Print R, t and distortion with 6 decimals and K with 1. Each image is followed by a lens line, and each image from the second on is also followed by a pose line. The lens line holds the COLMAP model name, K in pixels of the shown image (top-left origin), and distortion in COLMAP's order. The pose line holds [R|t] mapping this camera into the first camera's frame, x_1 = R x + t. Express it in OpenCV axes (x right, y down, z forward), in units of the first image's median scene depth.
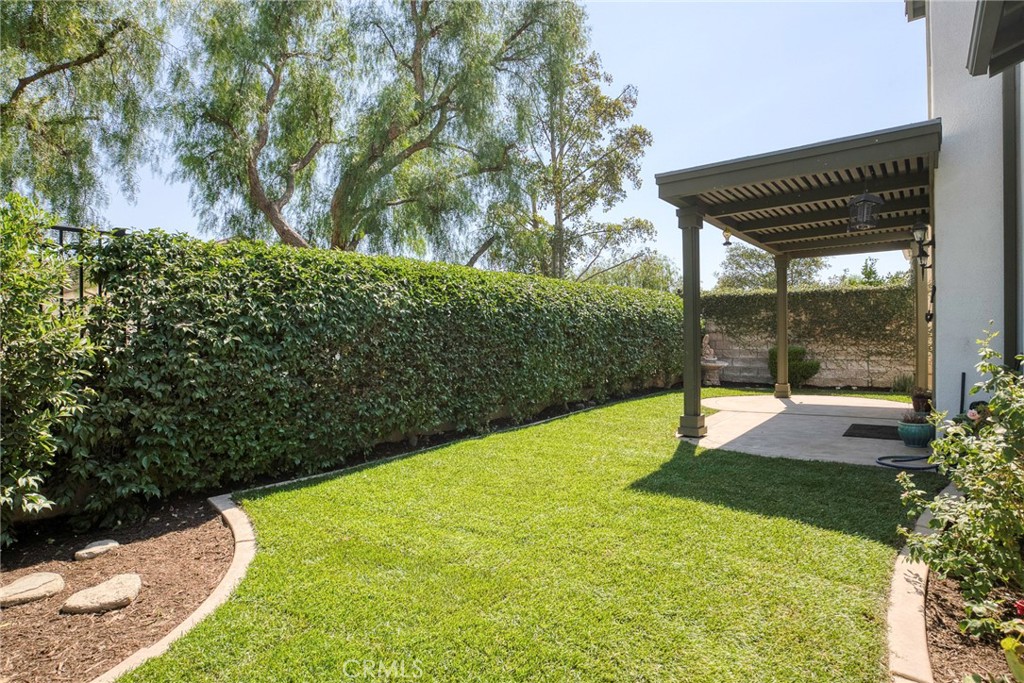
lens RADIAL K [[560.8, 0, 553.0], [0, 560.8, 343.2], [0, 0, 1]] dist [0.042176, 0.000414]
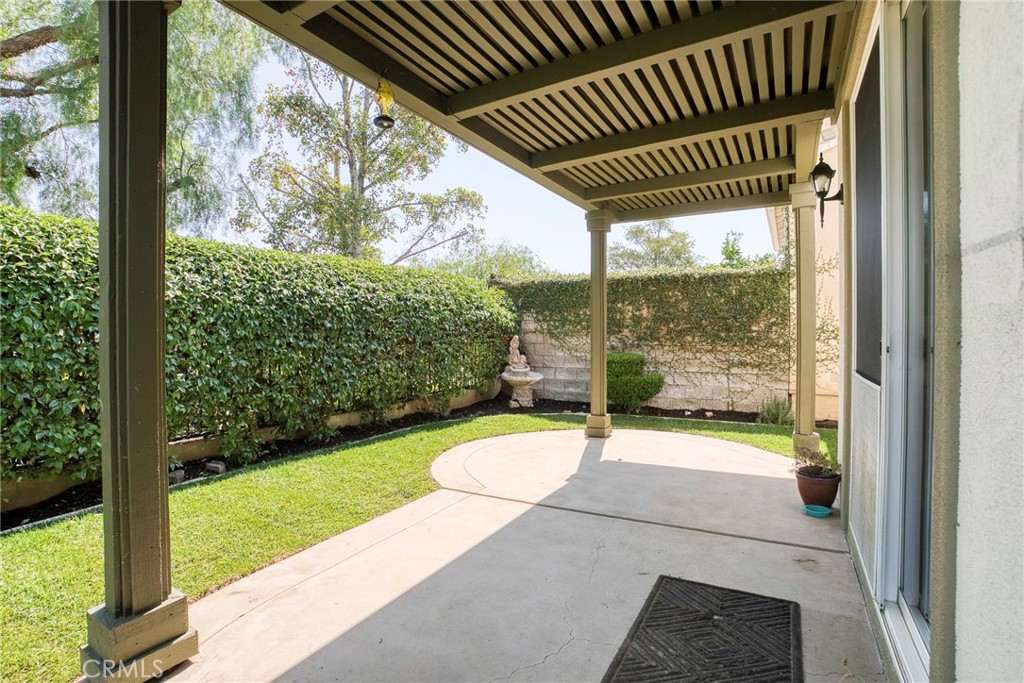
lens RADIAL K [[499.9, 0, 512.0], [0, 499.9, 341.5], [0, 0, 1]] dist [-0.003357, 0.000363]
pose [[0.997064, 0.004631, 0.076431, 0.232708], [-0.004978, 0.999978, 0.004348, -0.010973], [-0.076409, -0.004716, 0.997065, 0.390803]]
